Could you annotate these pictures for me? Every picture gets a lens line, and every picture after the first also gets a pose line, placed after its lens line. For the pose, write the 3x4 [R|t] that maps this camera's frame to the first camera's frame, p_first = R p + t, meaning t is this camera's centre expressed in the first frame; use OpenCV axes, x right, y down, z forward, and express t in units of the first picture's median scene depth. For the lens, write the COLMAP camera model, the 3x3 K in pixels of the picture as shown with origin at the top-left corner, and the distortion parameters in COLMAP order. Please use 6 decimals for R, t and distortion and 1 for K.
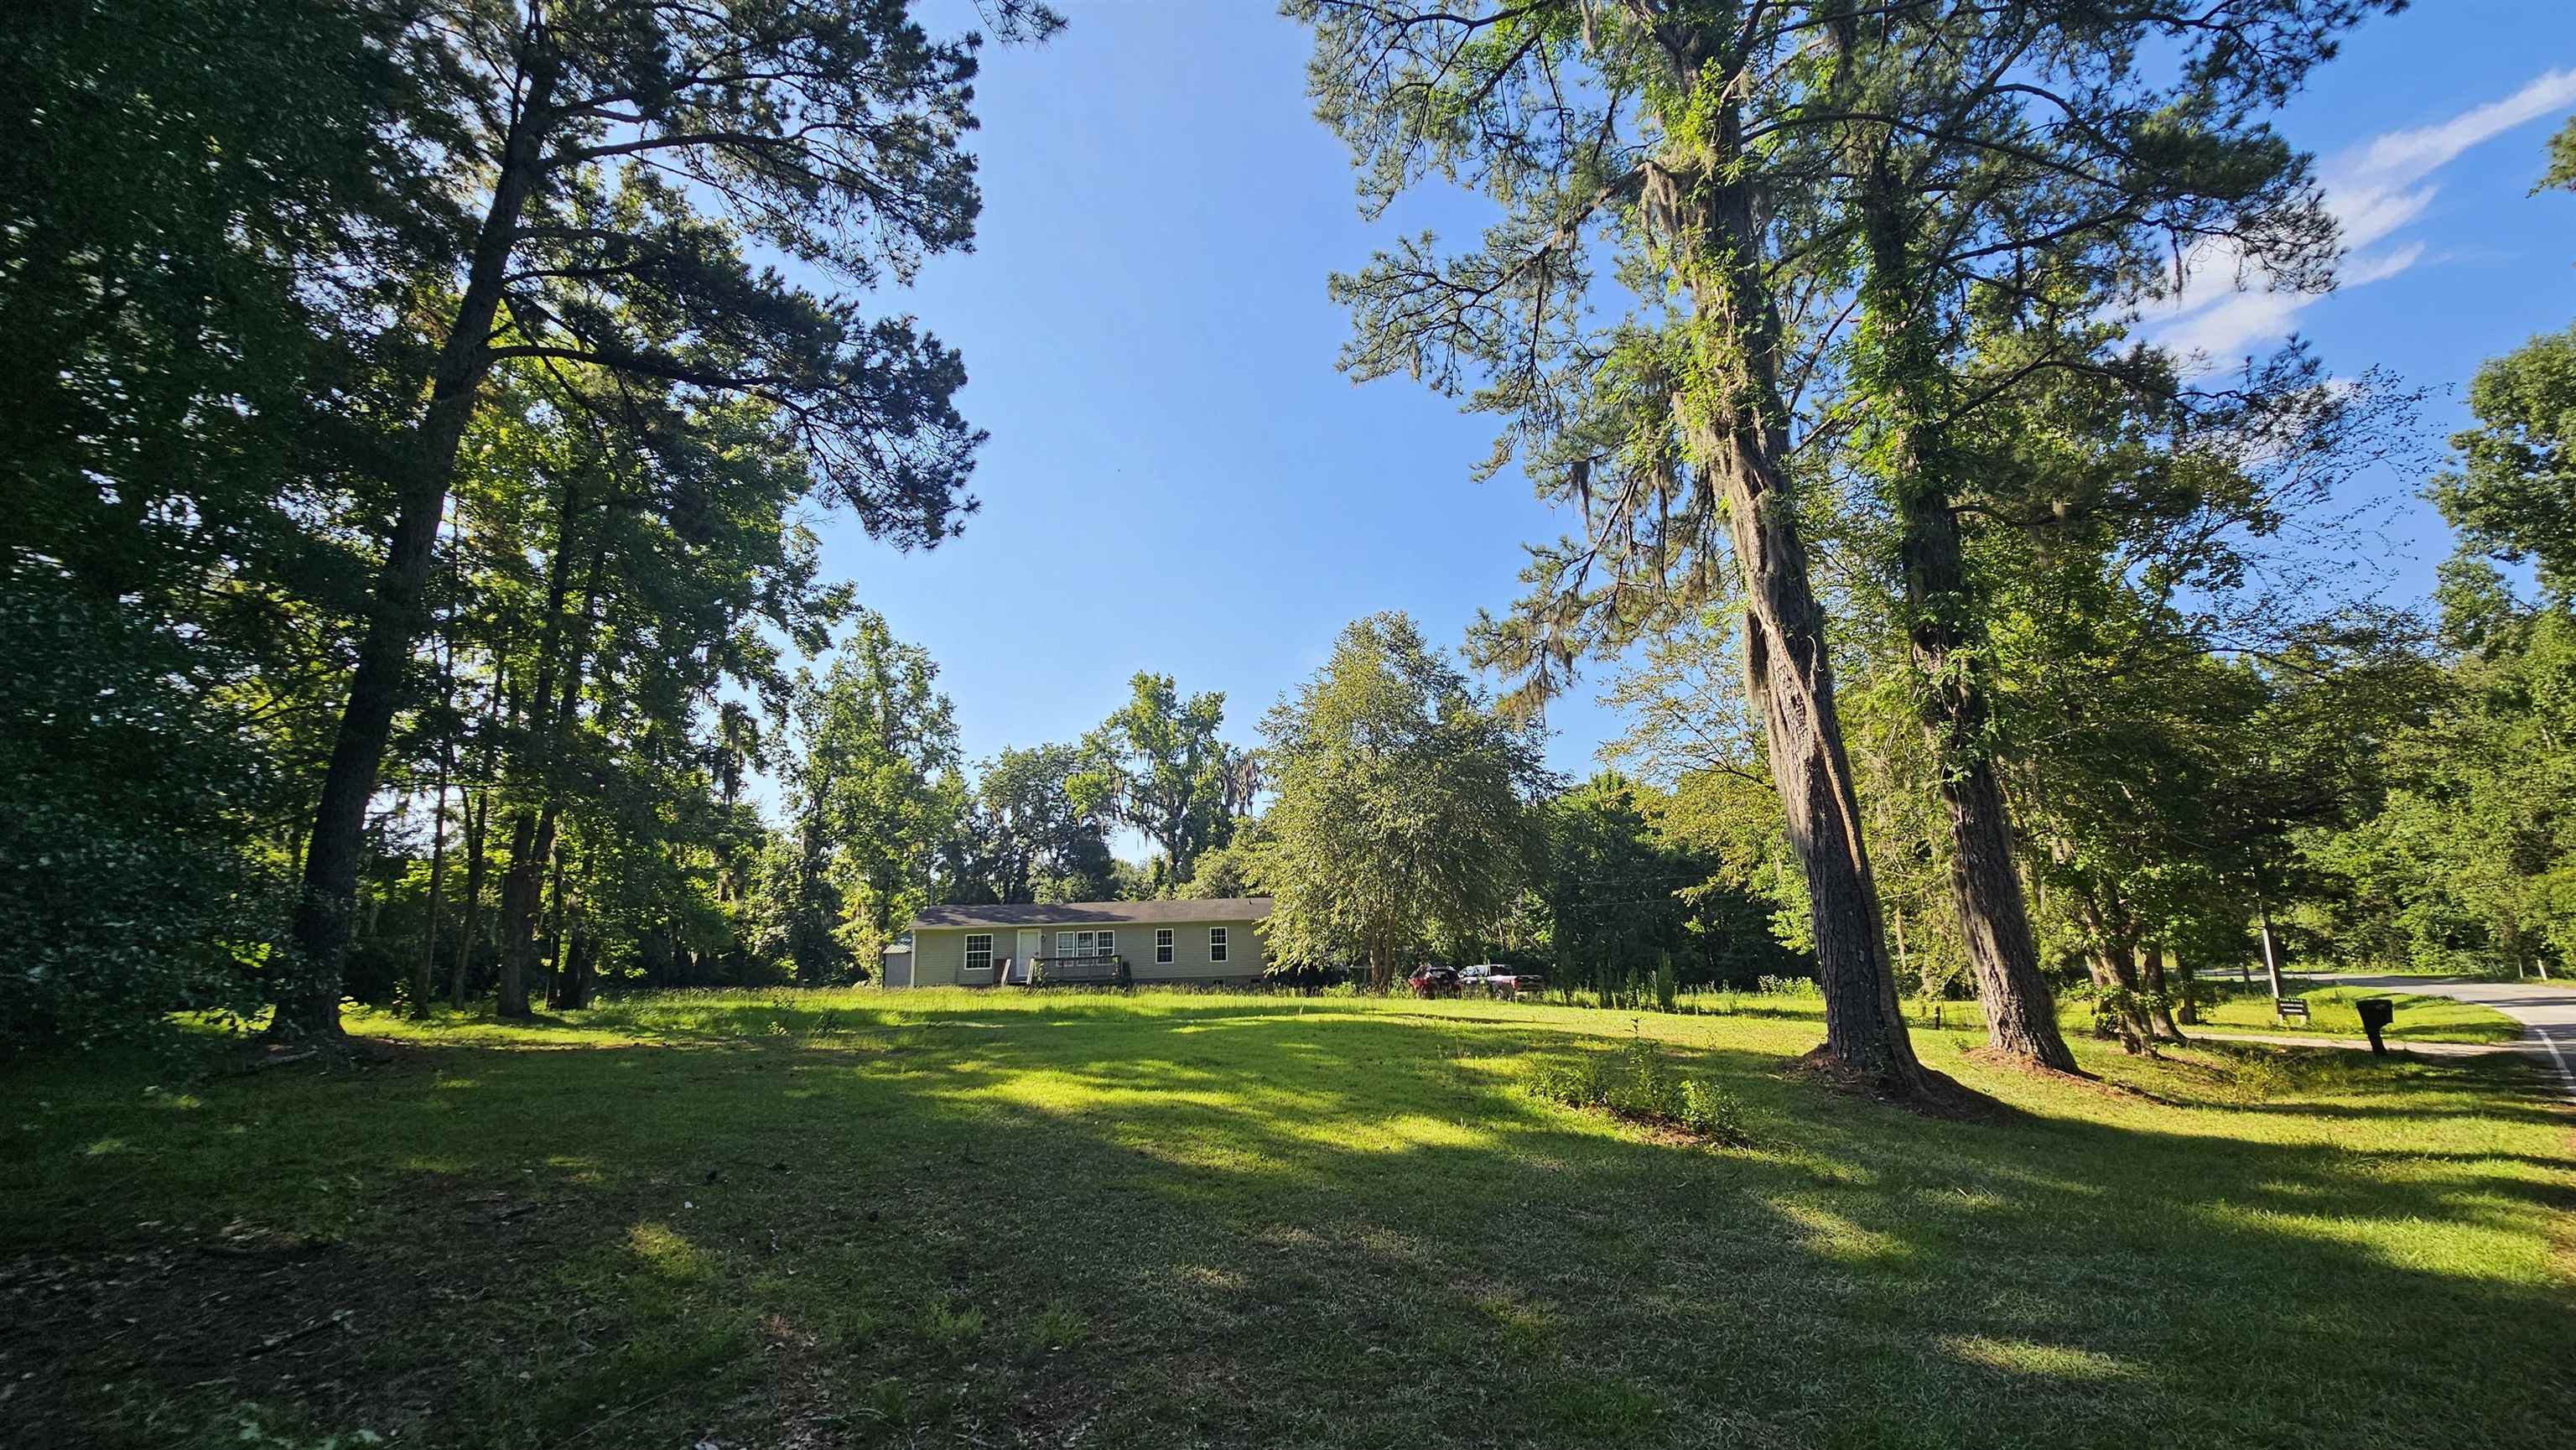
lens RADIAL K [[1034.2, 0, 1286.4], [0, 1034.2, 744.6], [0, 0, 1]] dist [-0.007809, 0.002887]
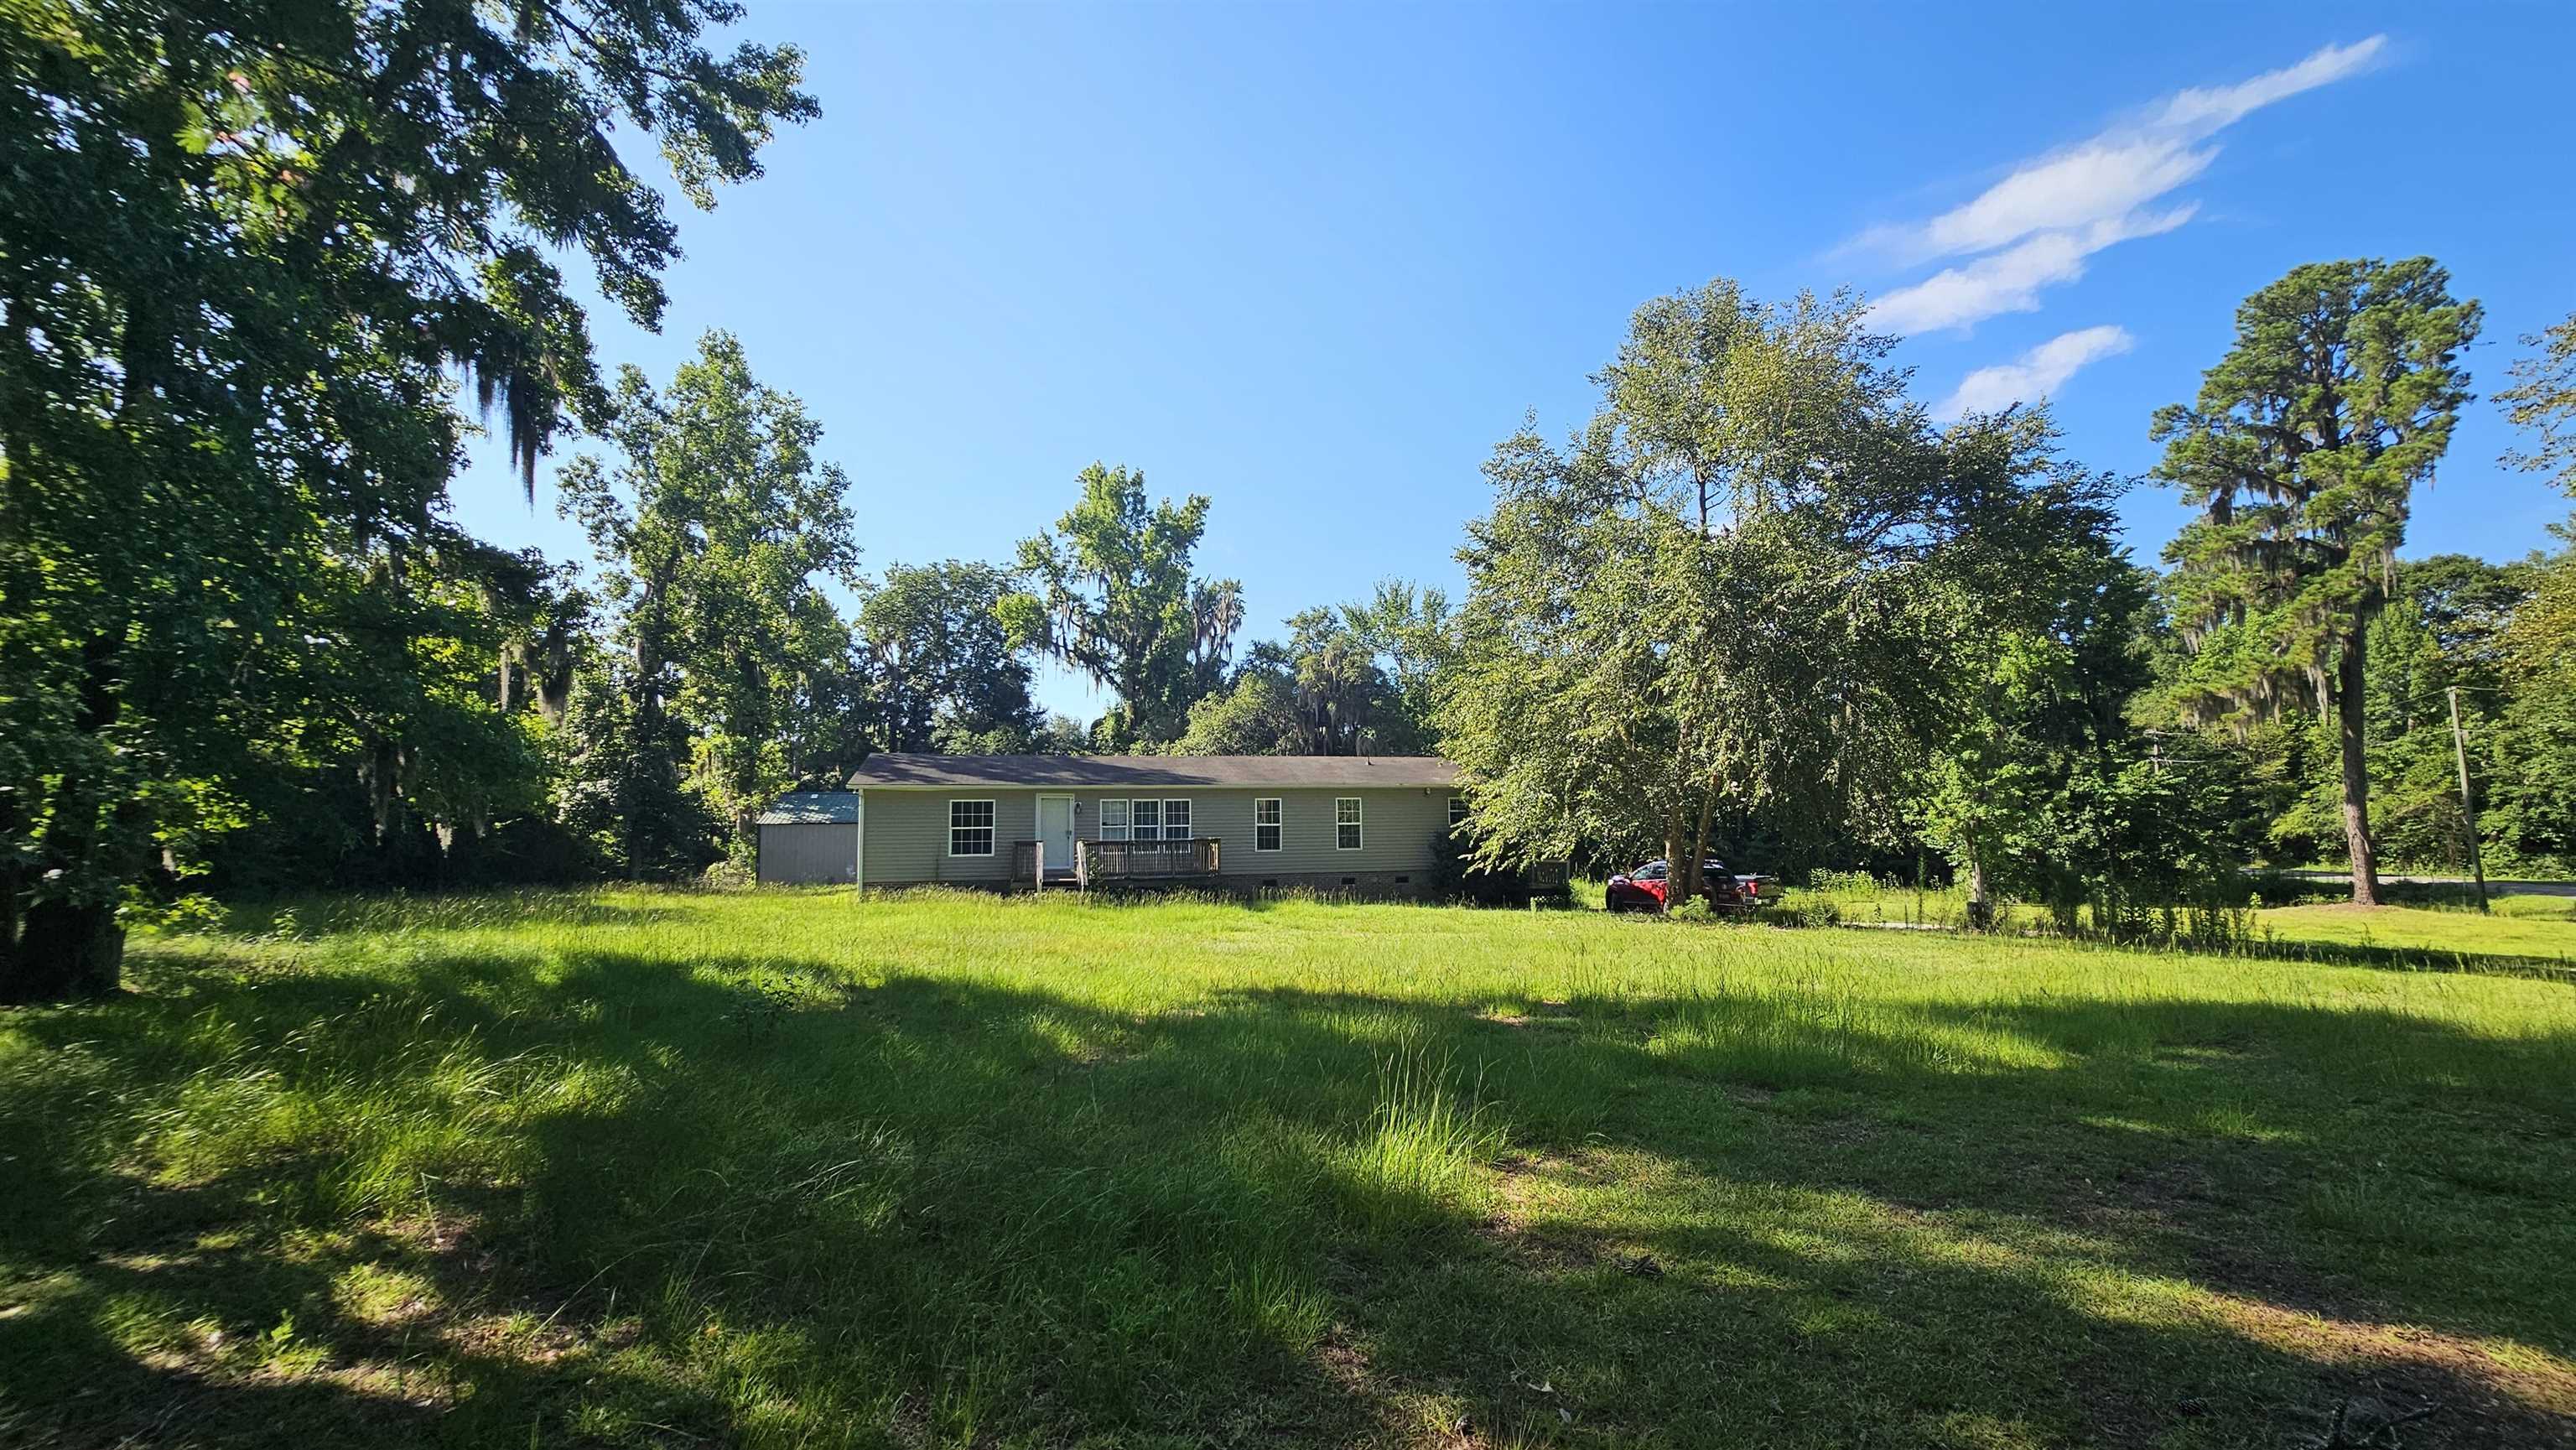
lens RADIAL K [[1034.2, 0, 1286.4], [0, 1034.2, 744.6], [0, 0, 1]] dist [-0.007809, 0.002887]
pose [[0.986261, 0.032517, 0.161964, -0.127588], [-0.051382, 0.992187, 0.113688, 0.043334], [-0.157002, -0.120448, 0.980226, 0.225591]]
